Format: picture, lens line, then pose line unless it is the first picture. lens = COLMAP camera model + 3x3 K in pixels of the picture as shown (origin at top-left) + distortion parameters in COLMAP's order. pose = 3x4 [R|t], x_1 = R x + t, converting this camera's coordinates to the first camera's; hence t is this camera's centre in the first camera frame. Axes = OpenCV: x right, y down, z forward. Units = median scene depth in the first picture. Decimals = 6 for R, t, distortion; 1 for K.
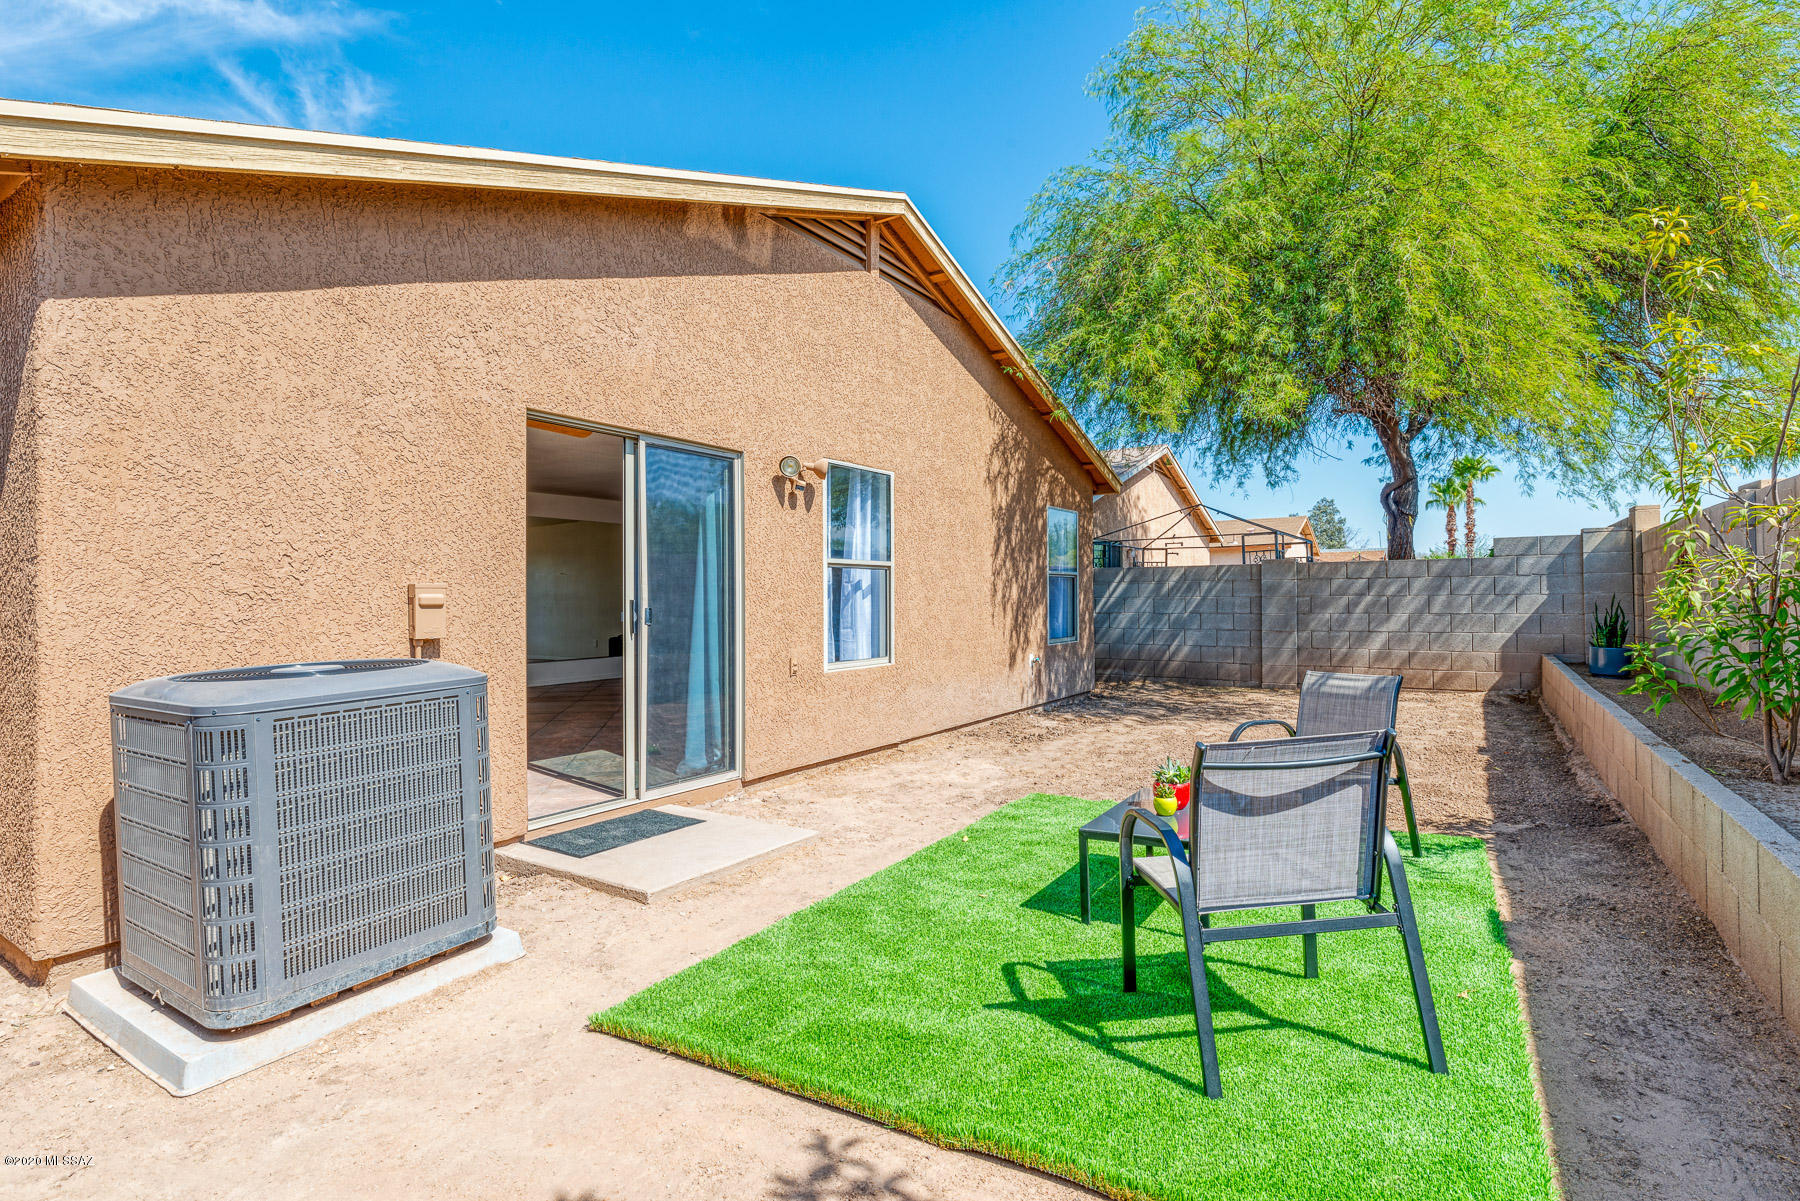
lens RADIAL K [[865.9, 0, 910.5], [0, 865.9, 590.7], [0, 0, 1]] dist [-0.002304, 0.001749]
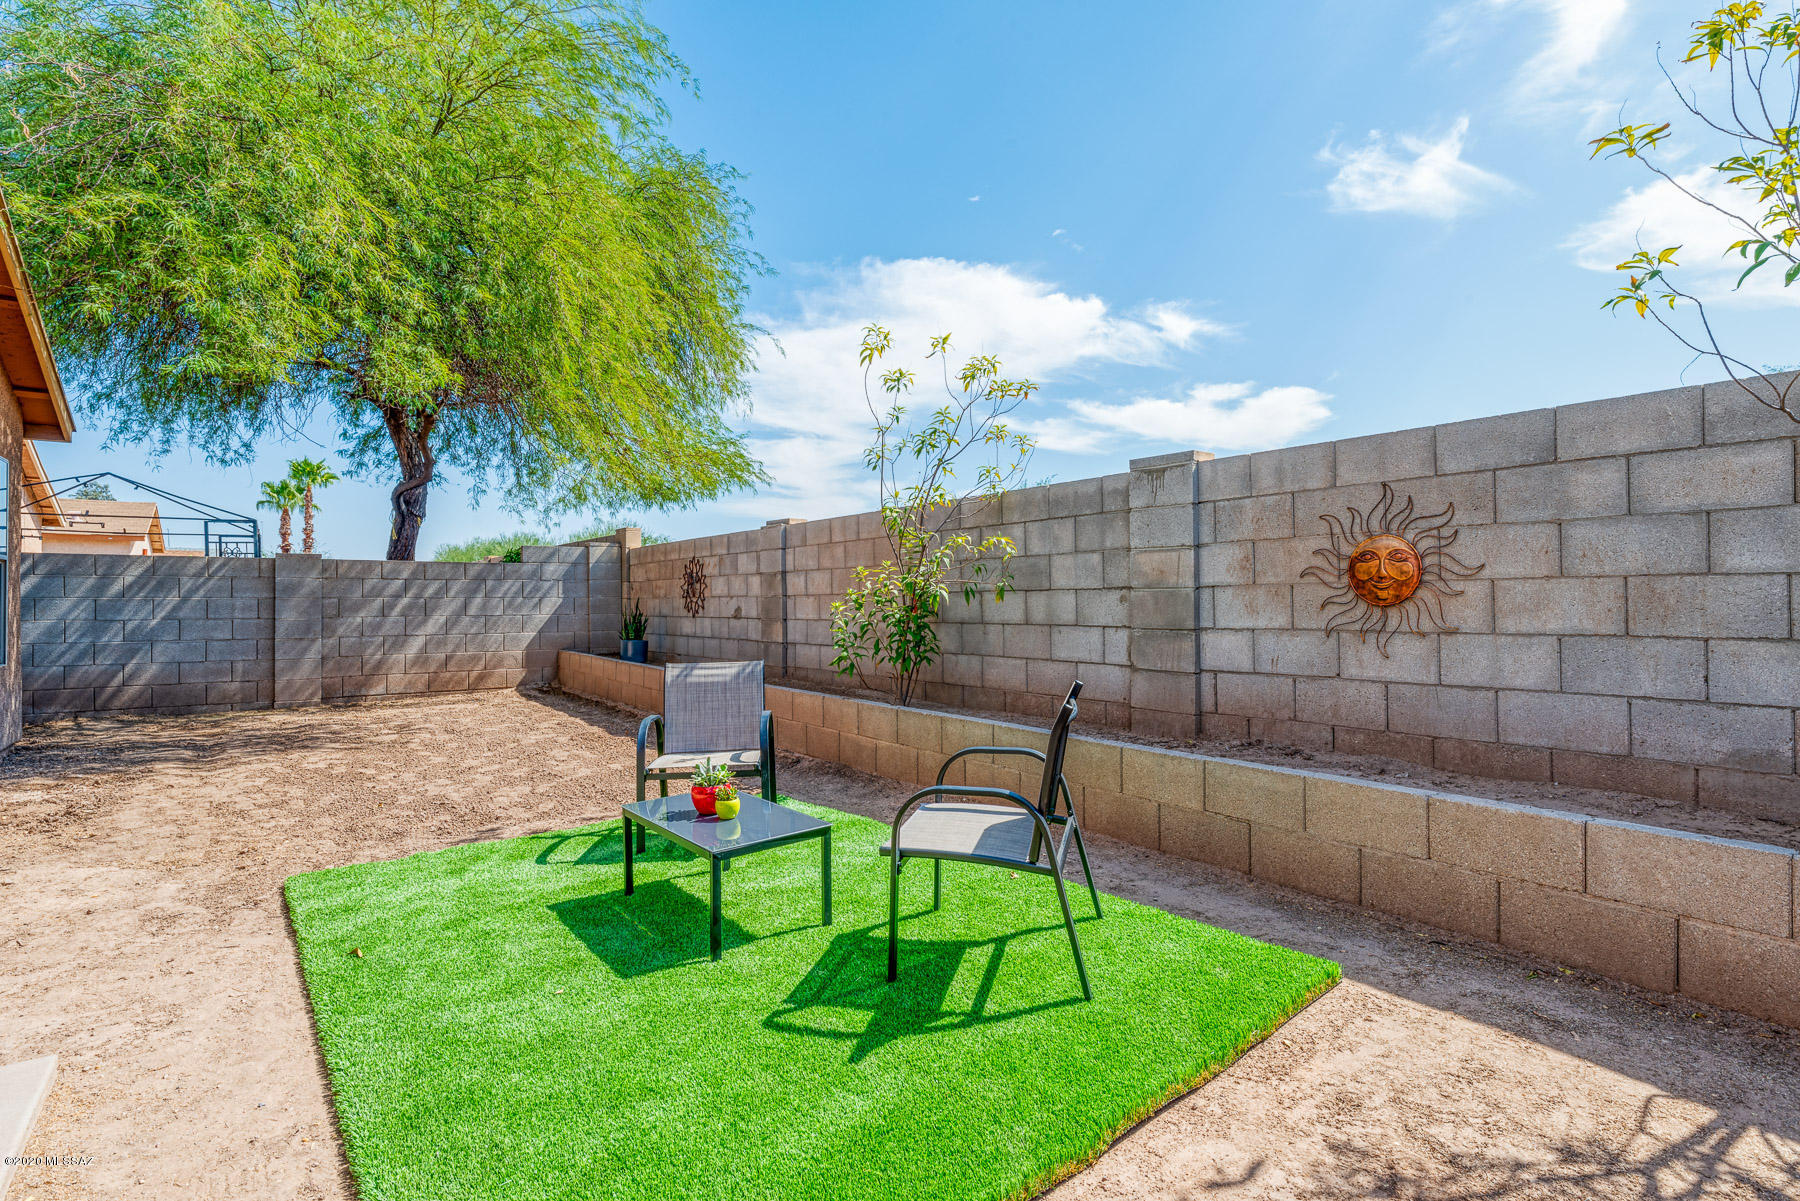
lens RADIAL K [[865.9, 0, 899.6], [0, 865.9, 605.3], [0, 0, 1]] dist [-0.002304, 0.001749]
pose [[0.349140, 0.000990, 0.937070, -0.179604], [-0.007713, 0.999969, 0.001817, 0.008728], [-0.937039, -0.007862, 0.349137, 0.173597]]
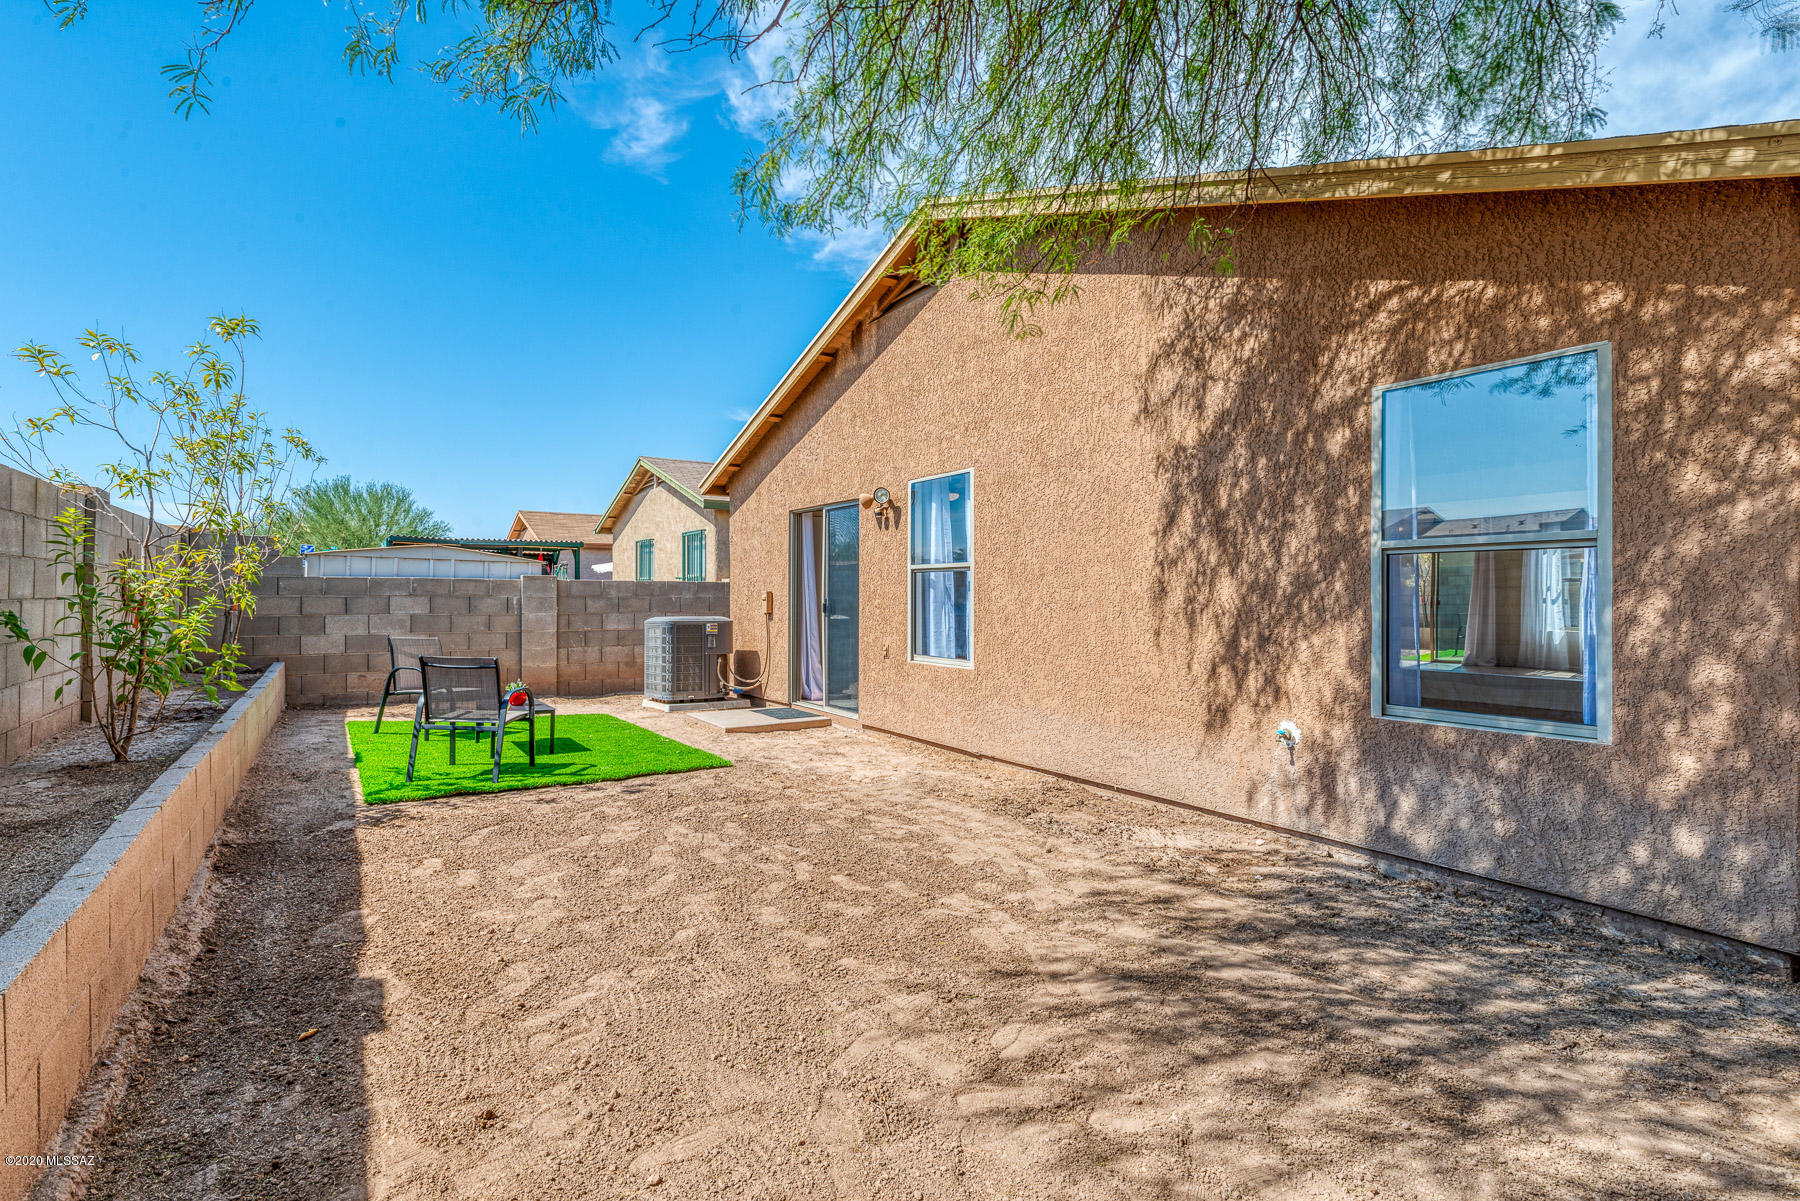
lens RADIAL K [[865.9, 0, 902.1], [0, 865.9, 597.5], [0, 0, 1]] dist [-0.002304, 0.001749]
pose [[-0.410166, 0.005794, -0.911992, 0.657958], [0.005274, 0.999978, 0.003981, 0.001088], [0.911995, -0.003177, -0.410188, 0.987229]]
